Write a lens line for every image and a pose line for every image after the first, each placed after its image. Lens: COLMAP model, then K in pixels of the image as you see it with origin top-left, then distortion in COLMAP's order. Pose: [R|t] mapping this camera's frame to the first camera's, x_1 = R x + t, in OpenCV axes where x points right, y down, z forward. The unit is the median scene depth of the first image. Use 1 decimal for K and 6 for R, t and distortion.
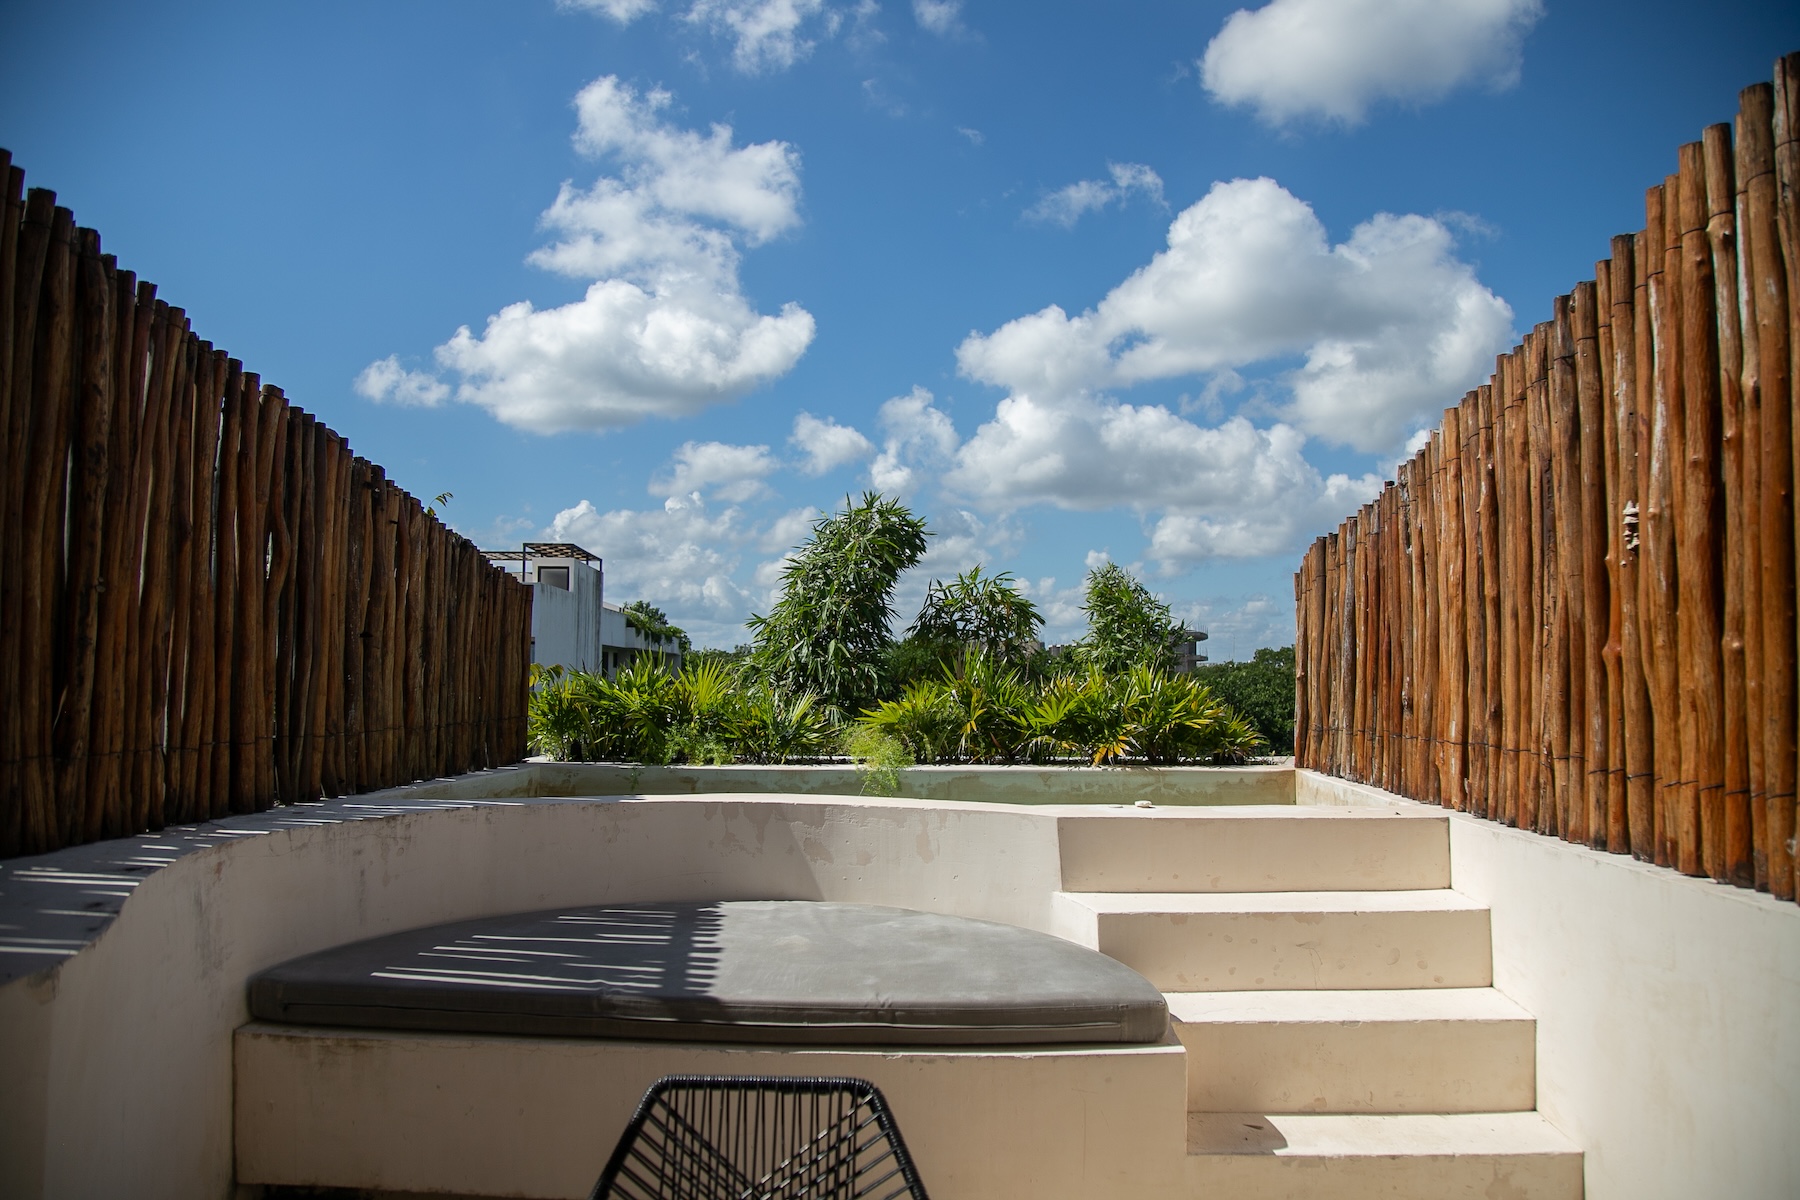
lens RADIAL K [[1232.3, 0, 900.0], [0, 1232.3, 600.0], [0, 0, 1]] dist [-0.127813, 0.080726]
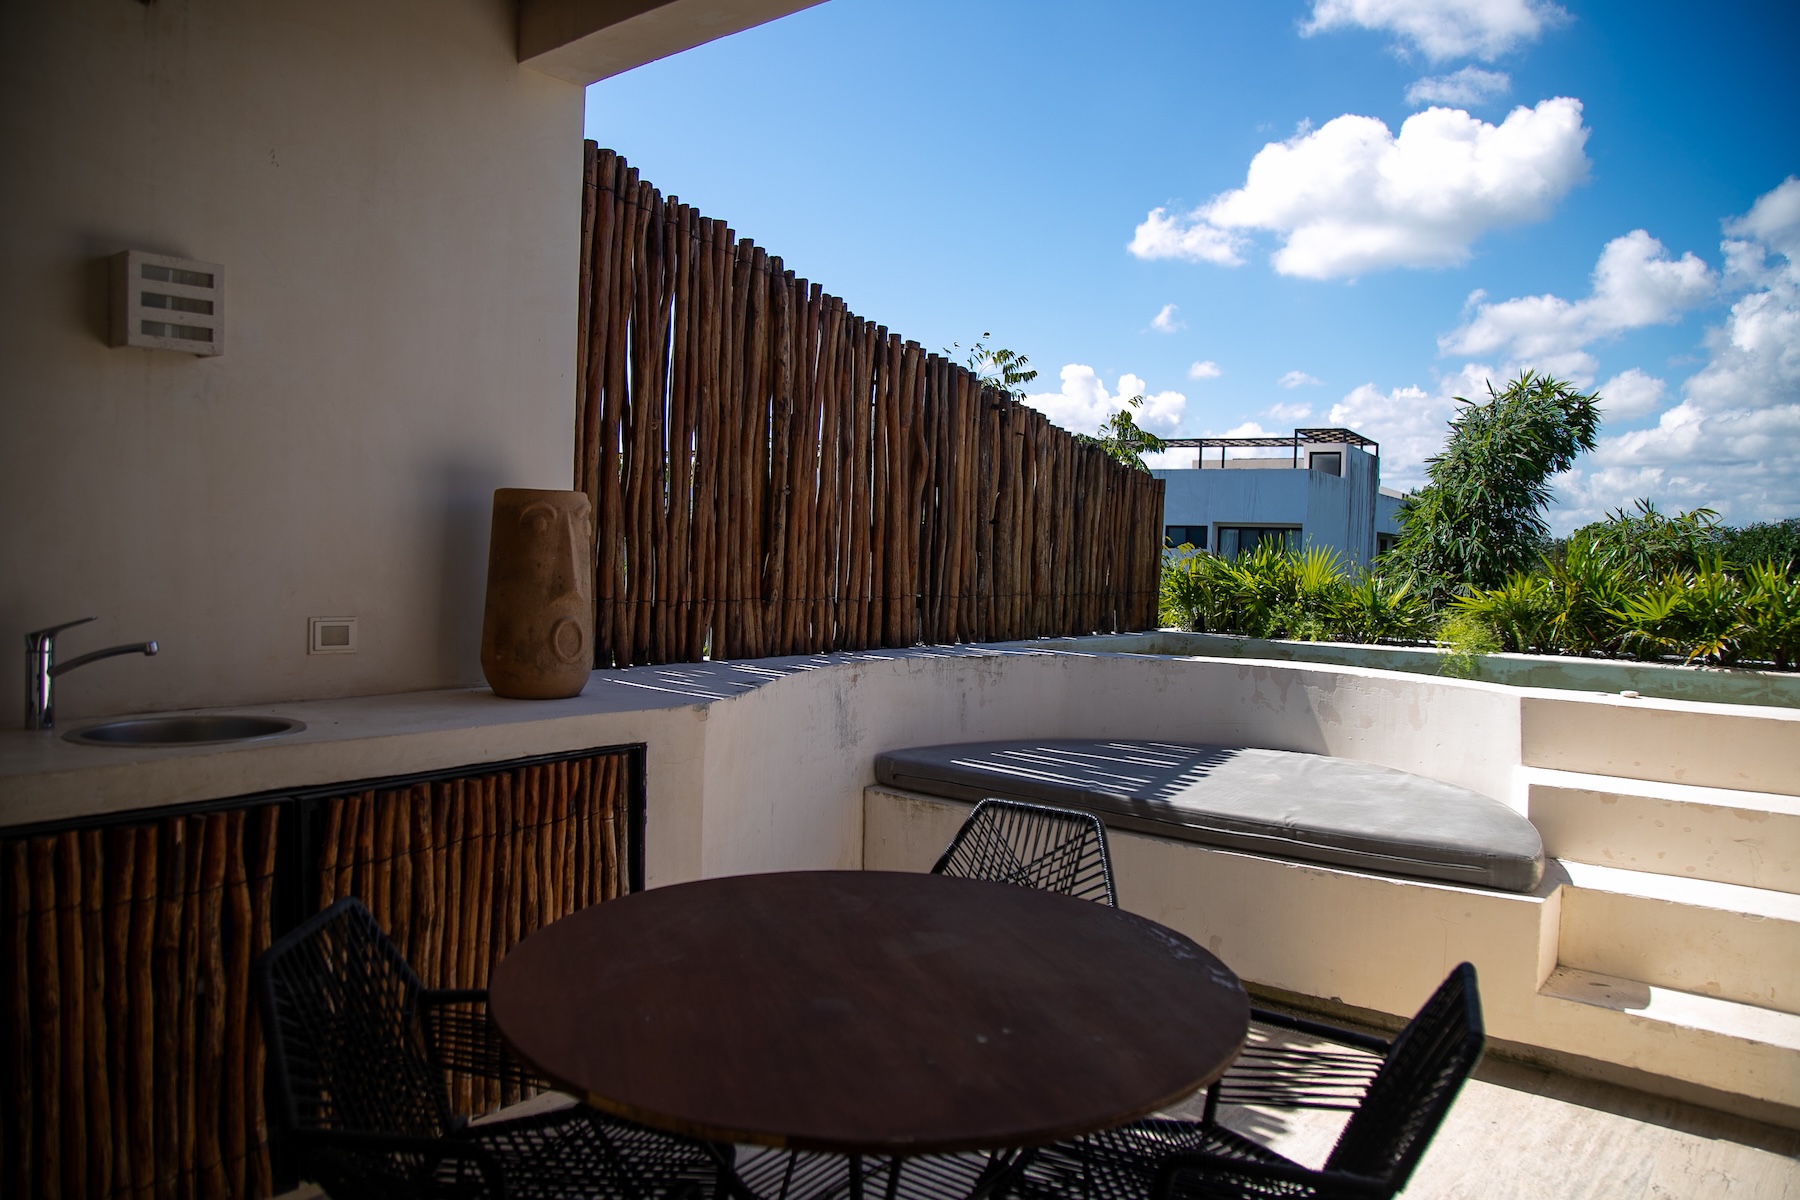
lens RADIAL K [[1259.8, 0, 900.0], [0, 1259.8, 600.0], [0, 0, 1]] dist [-0.126519, 0.086920]
pose [[0.807396, 0.042810, -0.588455, 0.322846], [0.011654, 0.996012, 0.088450, -0.010062], [0.589895, -0.078272, 0.803678, -0.189361]]
